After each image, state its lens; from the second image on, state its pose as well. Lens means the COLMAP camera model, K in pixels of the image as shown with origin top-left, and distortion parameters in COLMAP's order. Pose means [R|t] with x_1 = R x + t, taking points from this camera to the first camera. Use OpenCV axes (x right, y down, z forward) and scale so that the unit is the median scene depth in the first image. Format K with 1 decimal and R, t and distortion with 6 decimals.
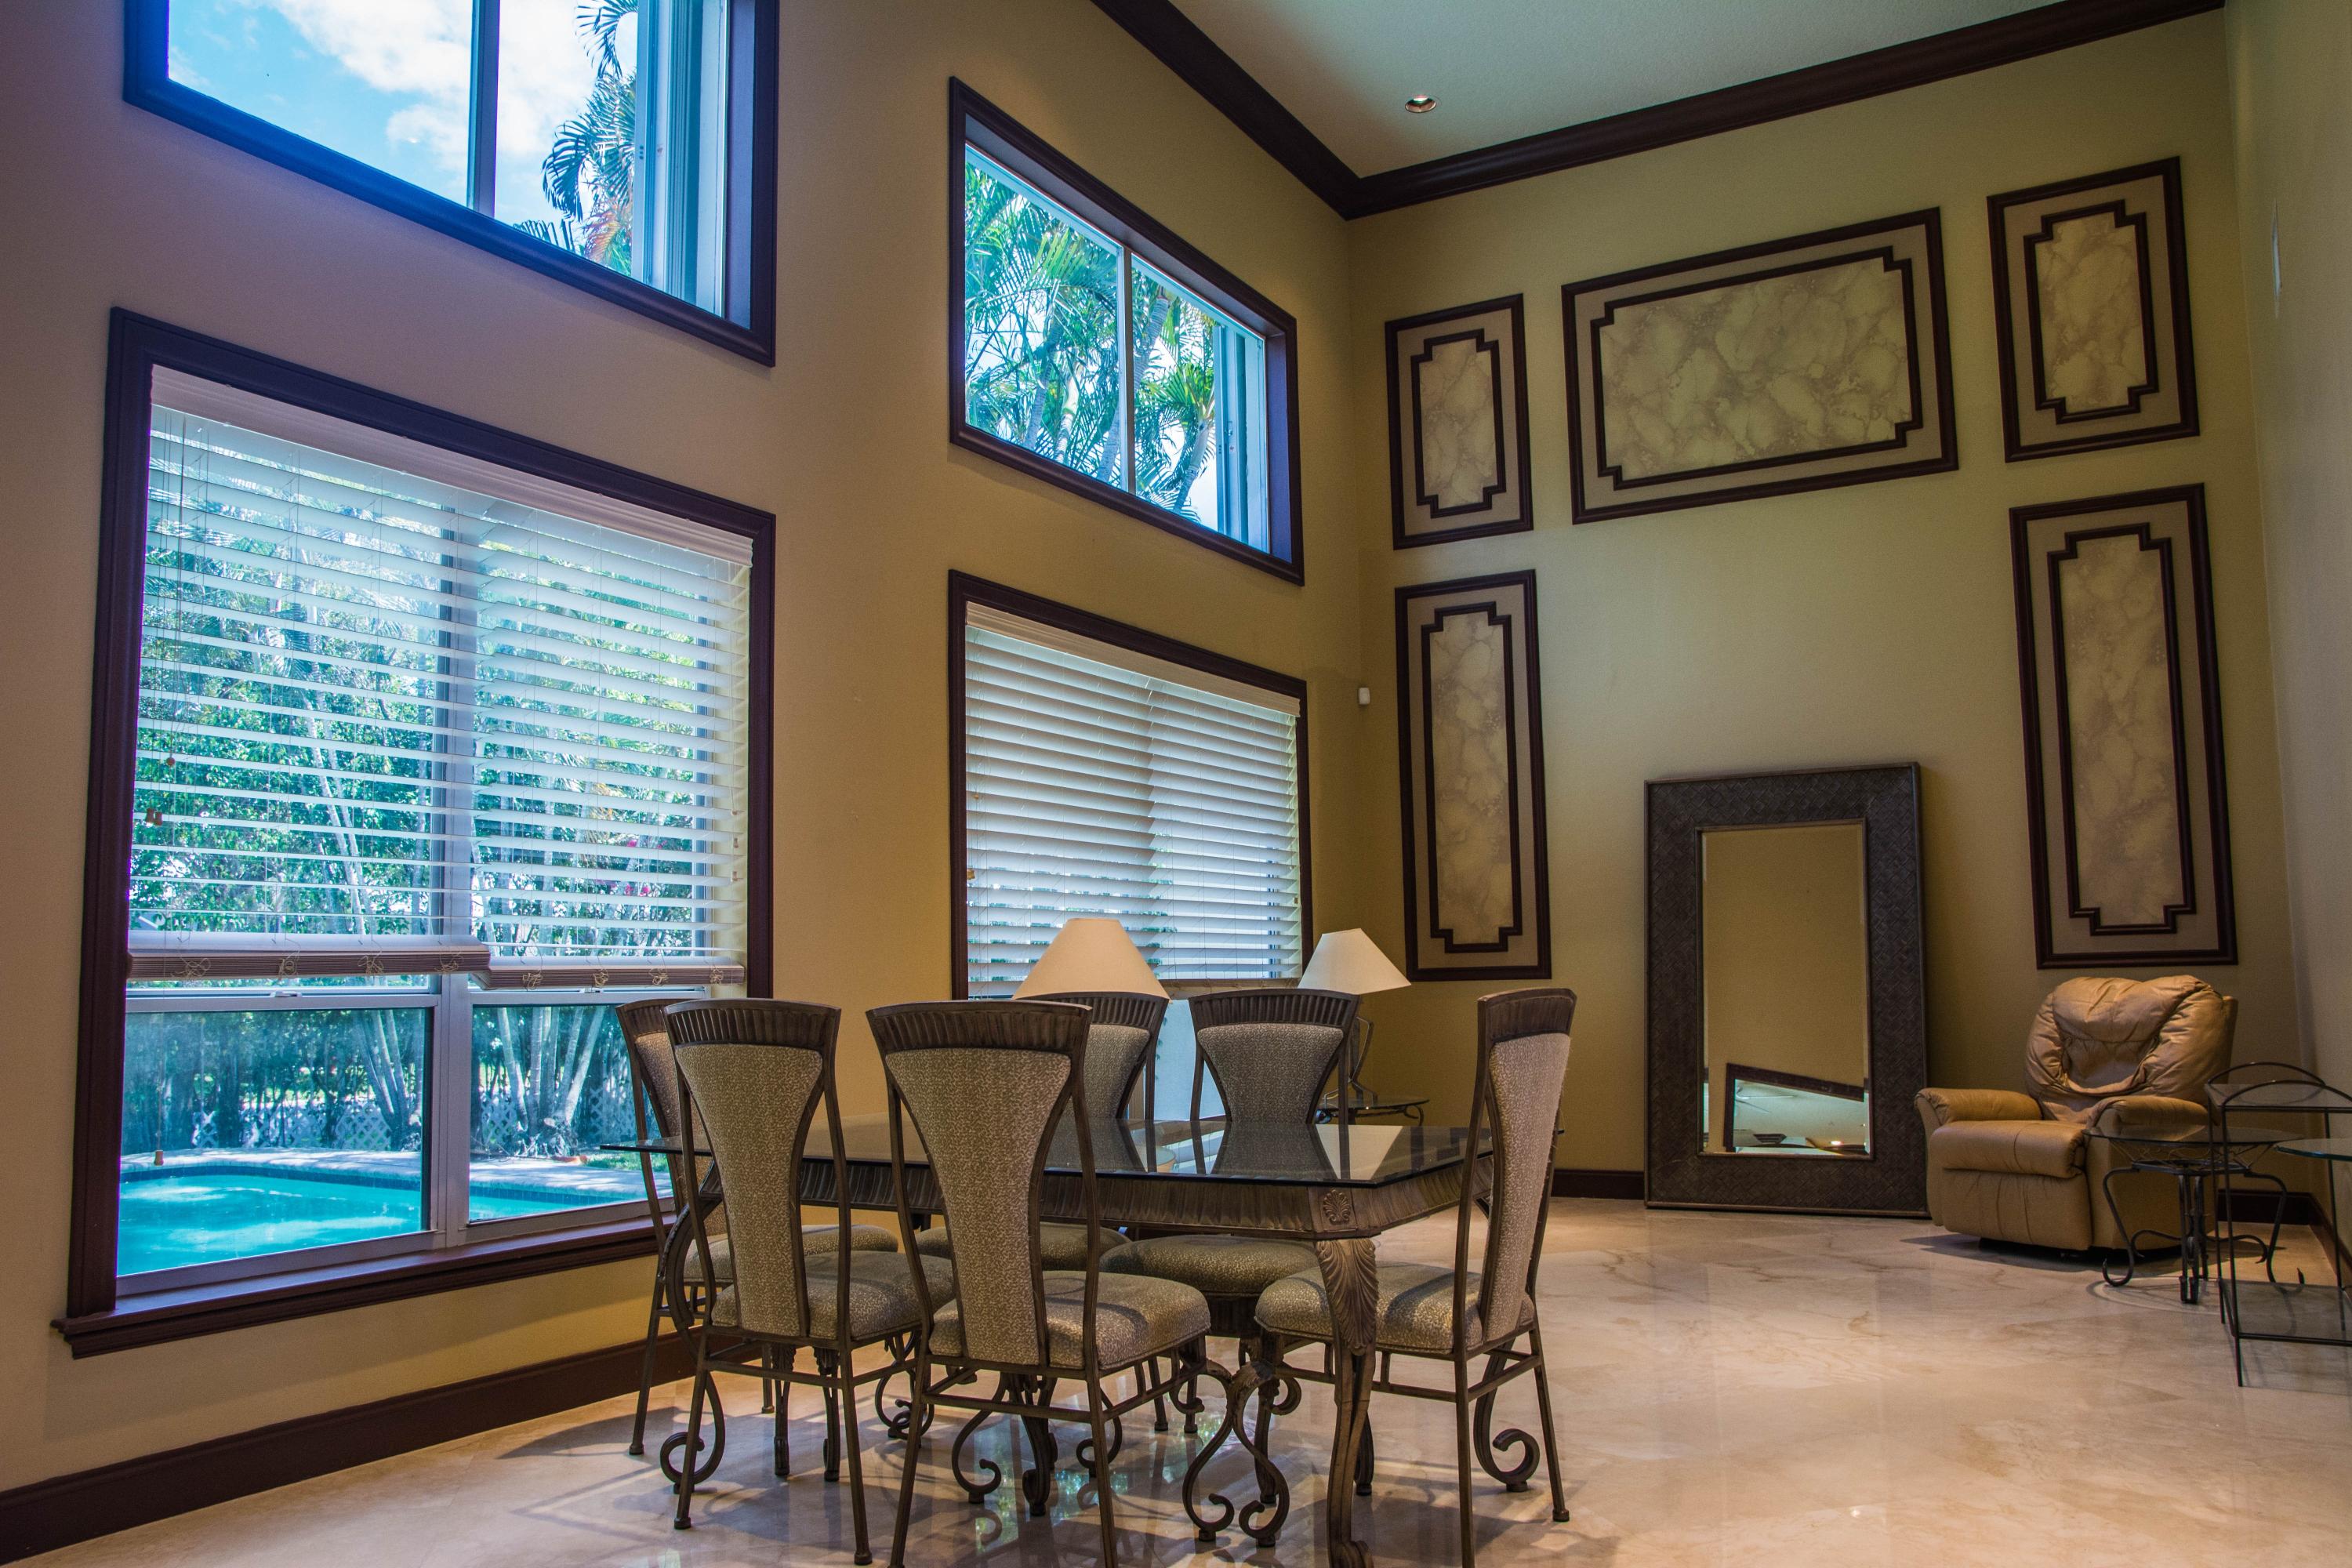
lens RADIAL K [[1840.8, 0, 1174.6], [0, 1840.8, 792.7], [0, 0, 1]] dist [-0.102091, 0.097330]
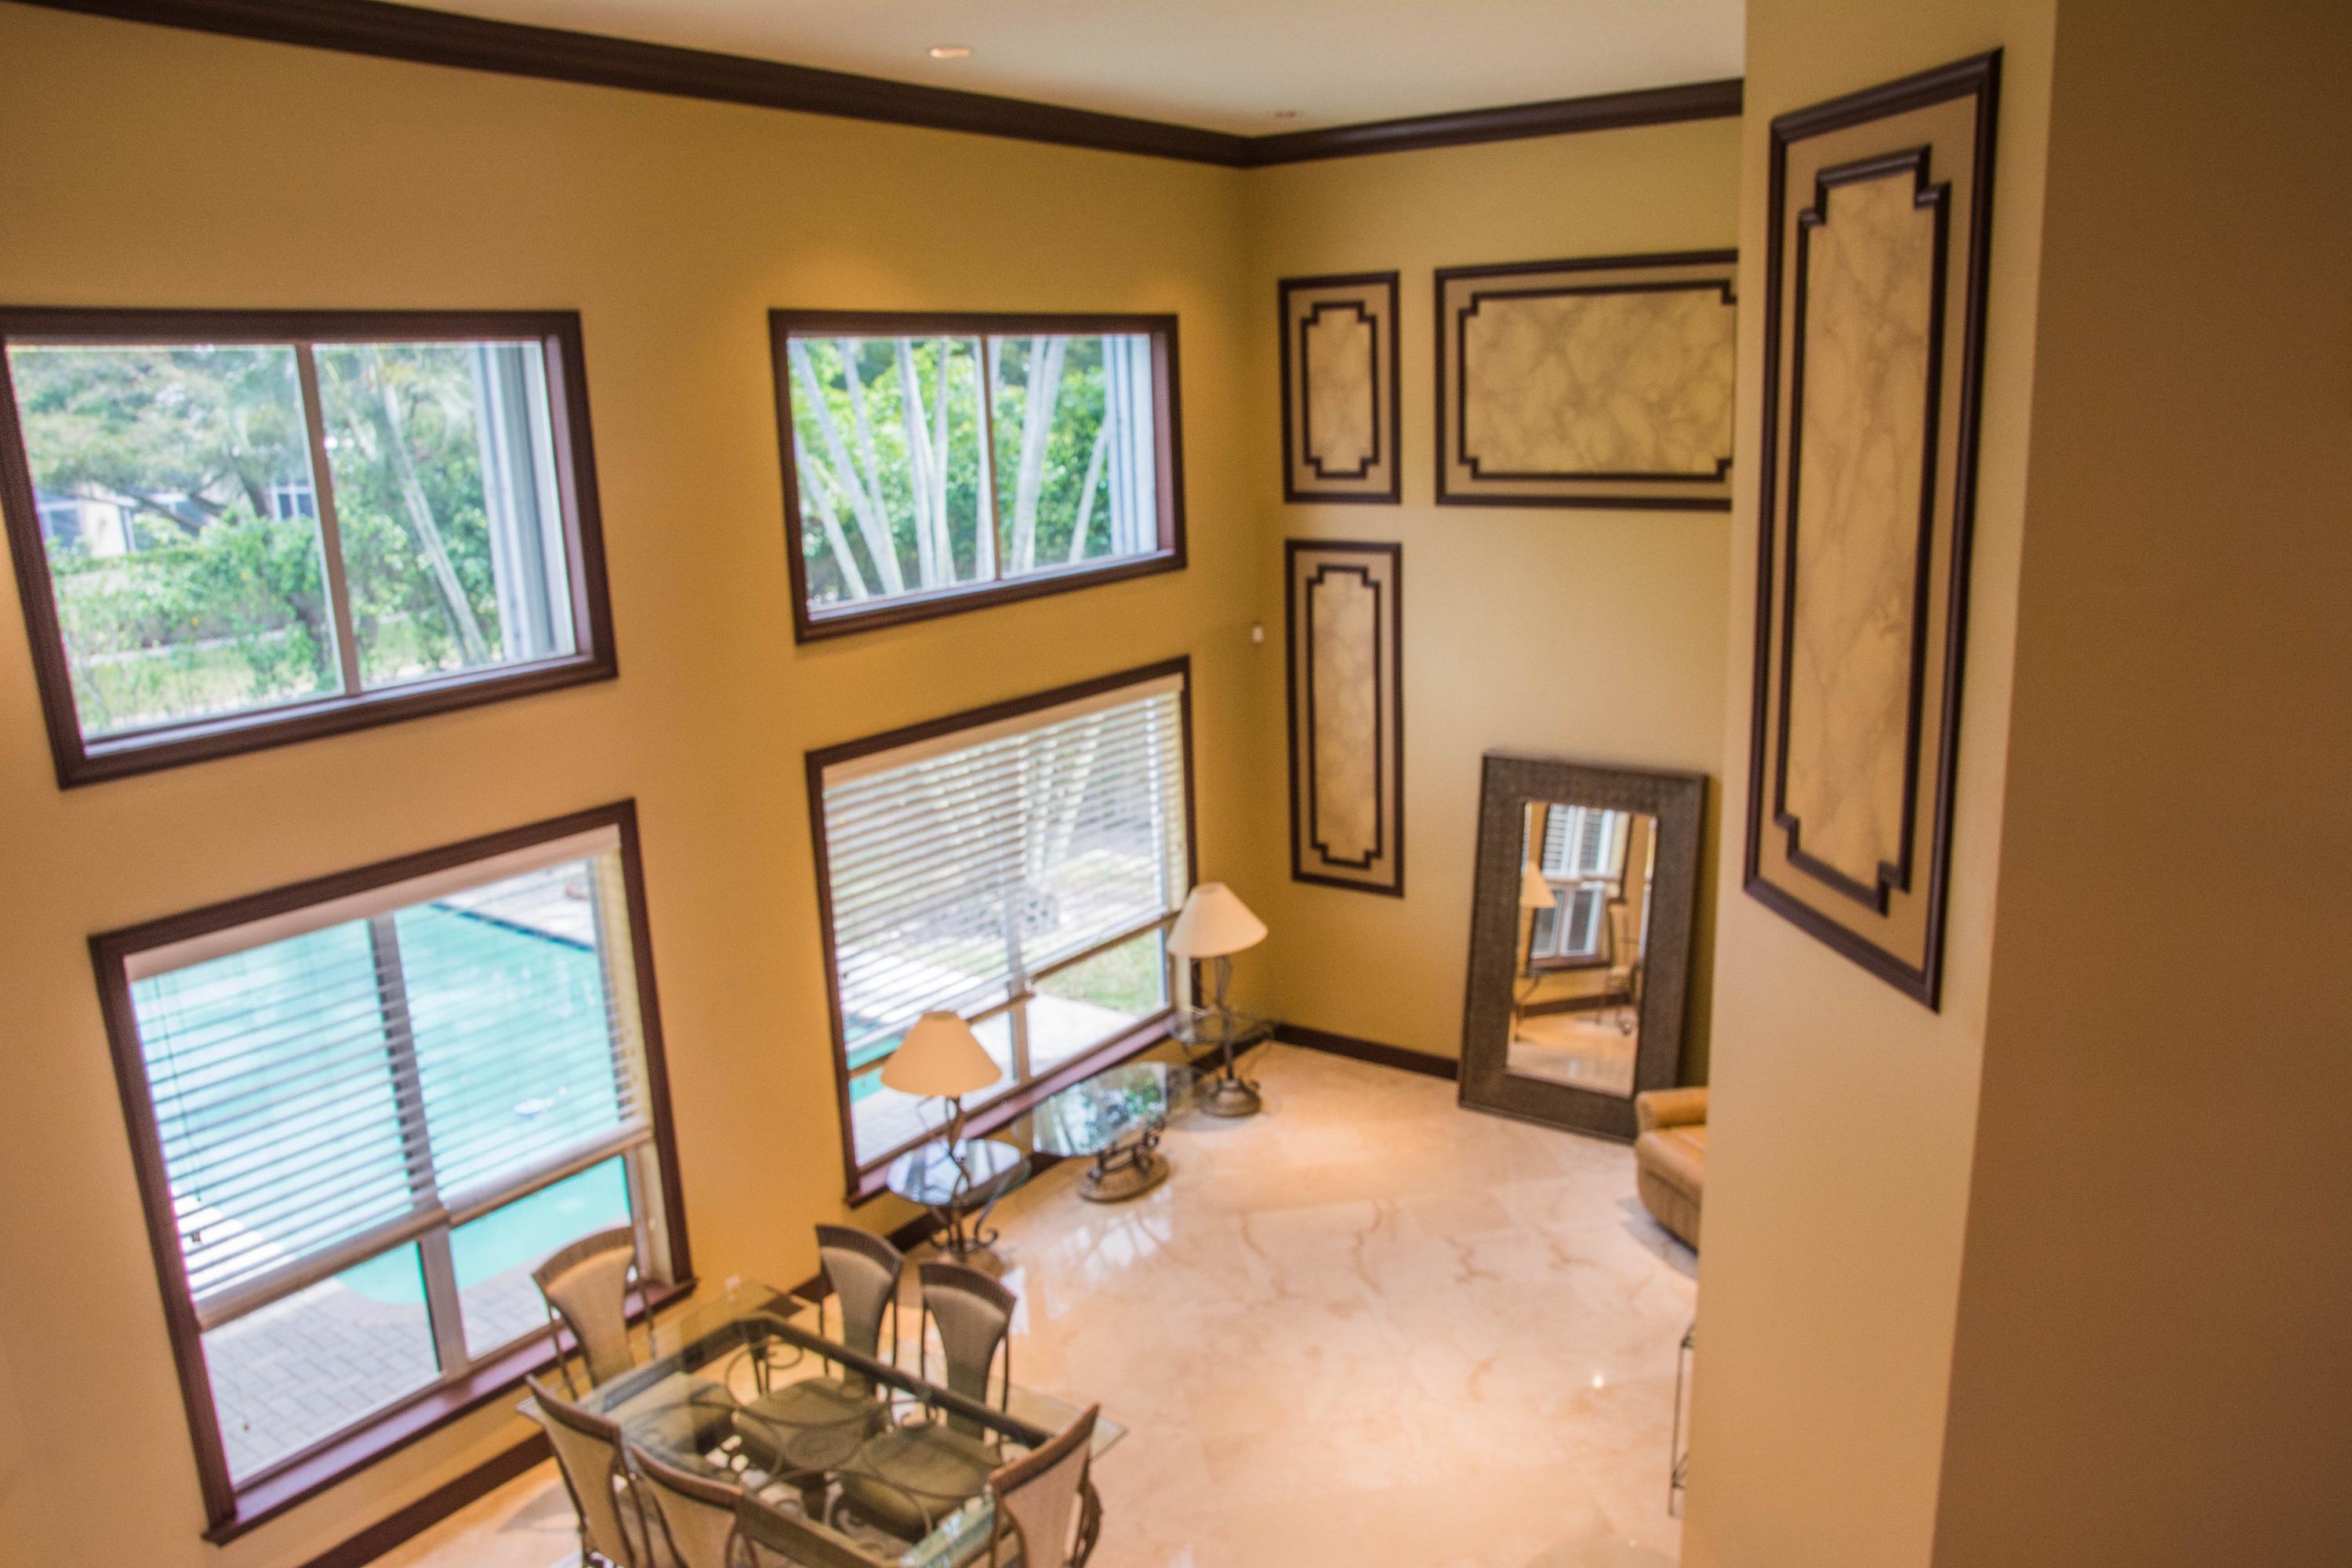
lens RADIAL K [[1840.8, 0, 1181.1], [0, 1840.8, 783.0], [0, 0, 1]] dist [-0.102091, 0.097330]
pose [[0.994149, 0.007982, -0.107719, 0.186034], [0.029417, 0.939563, 0.341111, -0.367405], [0.103932, -0.342284, 0.933831, -0.089111]]
